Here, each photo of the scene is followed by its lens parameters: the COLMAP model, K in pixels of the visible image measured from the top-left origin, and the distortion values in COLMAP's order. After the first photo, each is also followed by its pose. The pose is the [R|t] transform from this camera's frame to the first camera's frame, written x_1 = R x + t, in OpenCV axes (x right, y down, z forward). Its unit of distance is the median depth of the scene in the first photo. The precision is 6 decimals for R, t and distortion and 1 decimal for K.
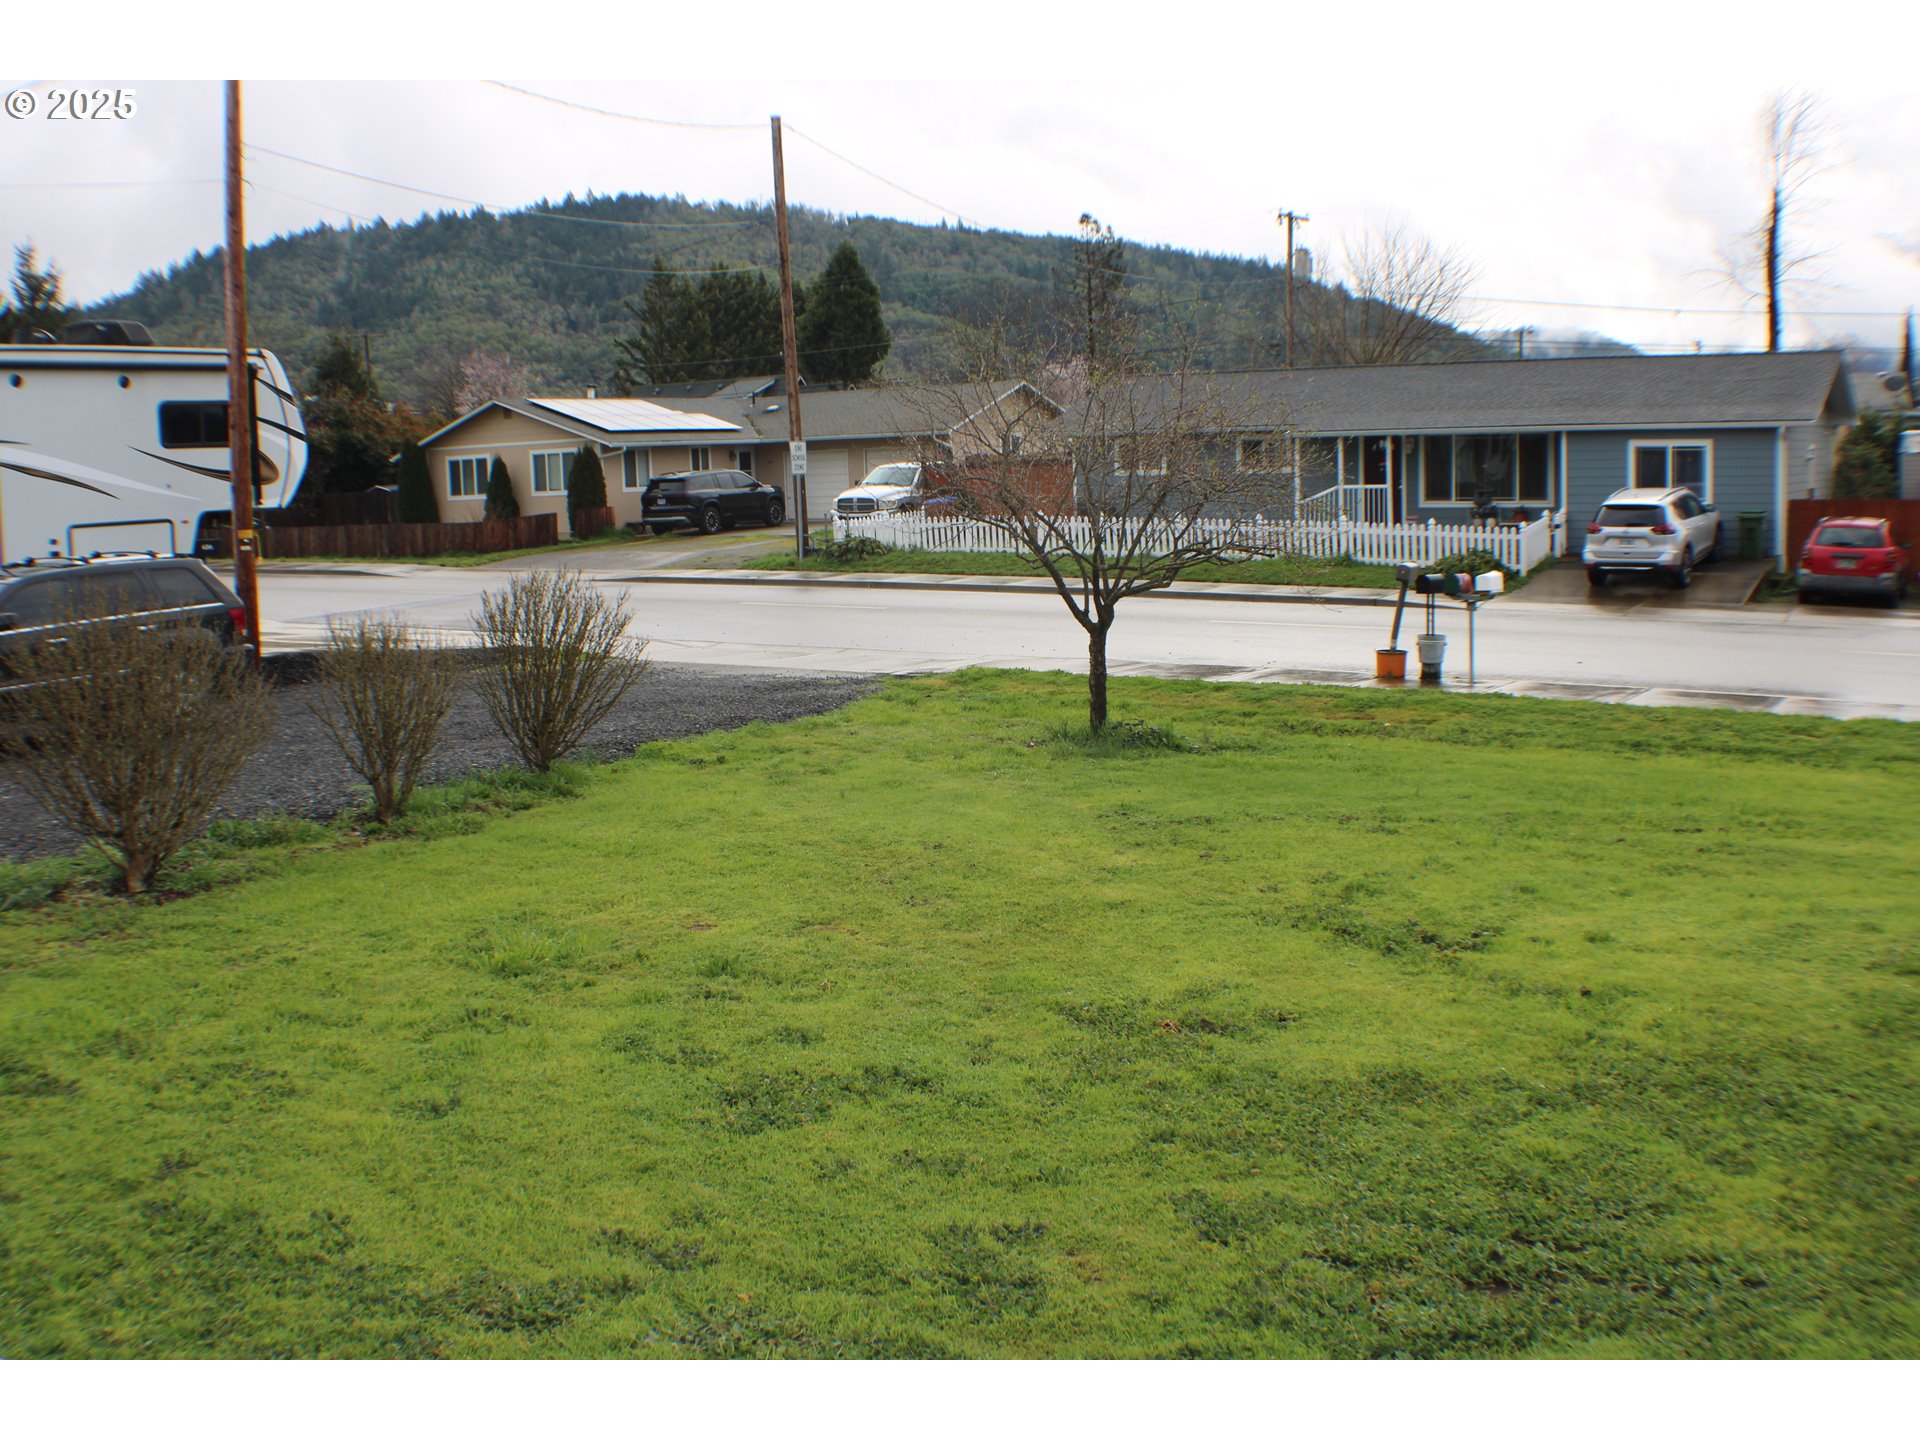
lens RADIAL K [[1903.7, 0, 951.1], [0, 1903.7, 720.9], [0, 0, 1]] dist [-0.207734, 0.102826]
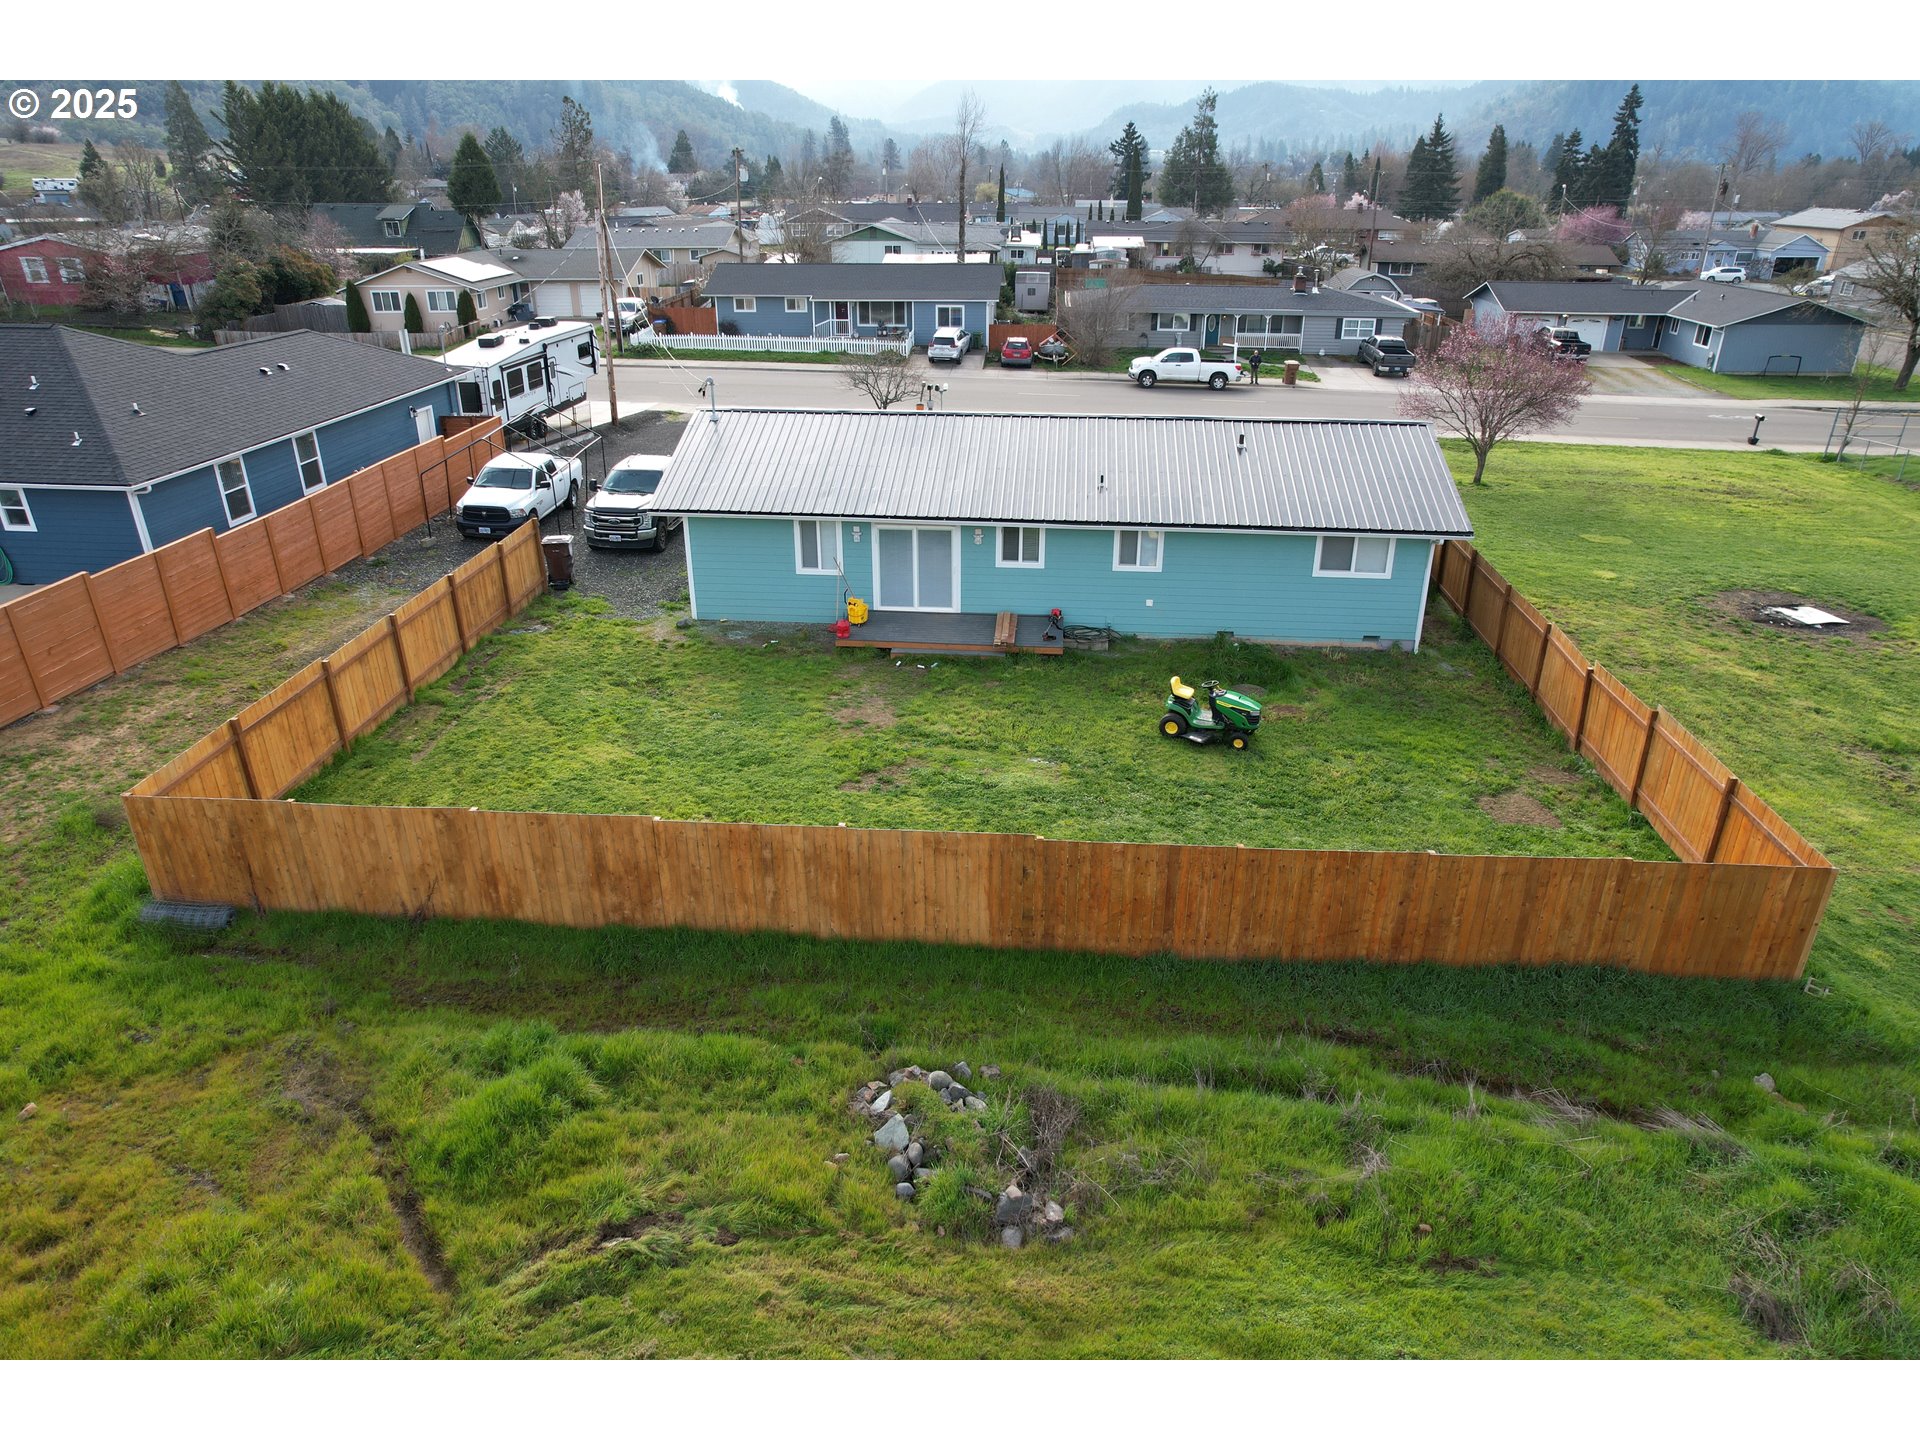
lens RADIAL K [[1217.0, 0, 960.0], [0, 1217.0, 720.0], [0, 0, 1]] dist [-0.004298, -0.001412]
pose [[0.903374, -0.156664, 0.399213, -0.307442], [0.040927, 0.958131, 0.283389, -0.044873], [-0.426896, -0.239668, 0.871963, -0.557506]]
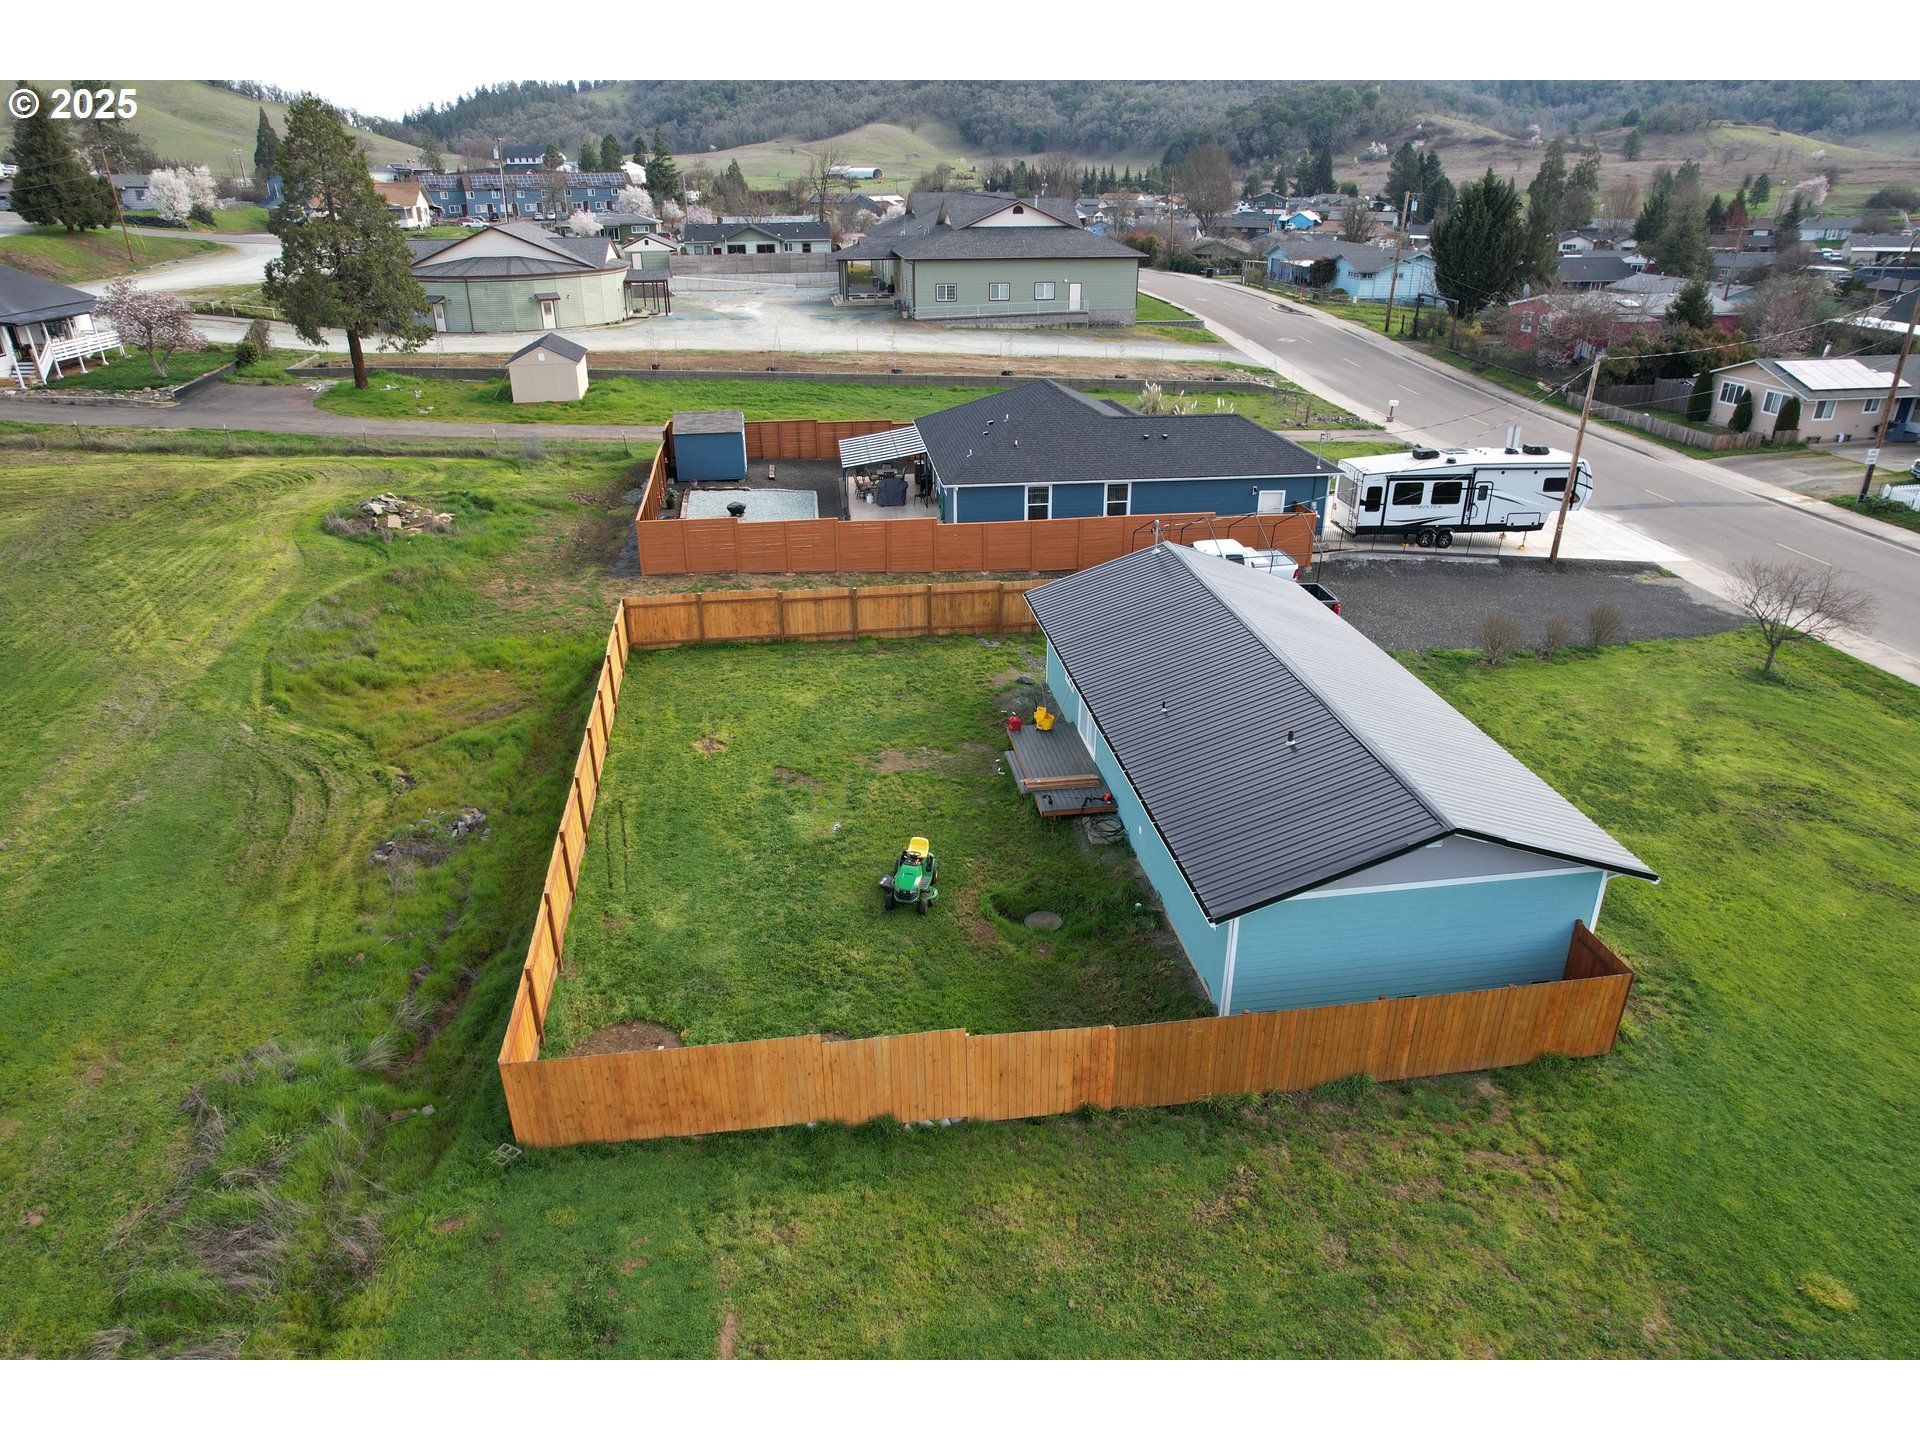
lens RADIAL K [[1217.0, 0, 960.0], [0, 1217.0, 720.0], [0, 0, 1]] dist [-0.004298, -0.001412]
pose [[0.648832, 0.358727, -0.671068, 0.213107], [-0.144554, 0.923951, 0.354144, -0.154752], [0.747075, -0.132775, 0.651345, -0.533404]]
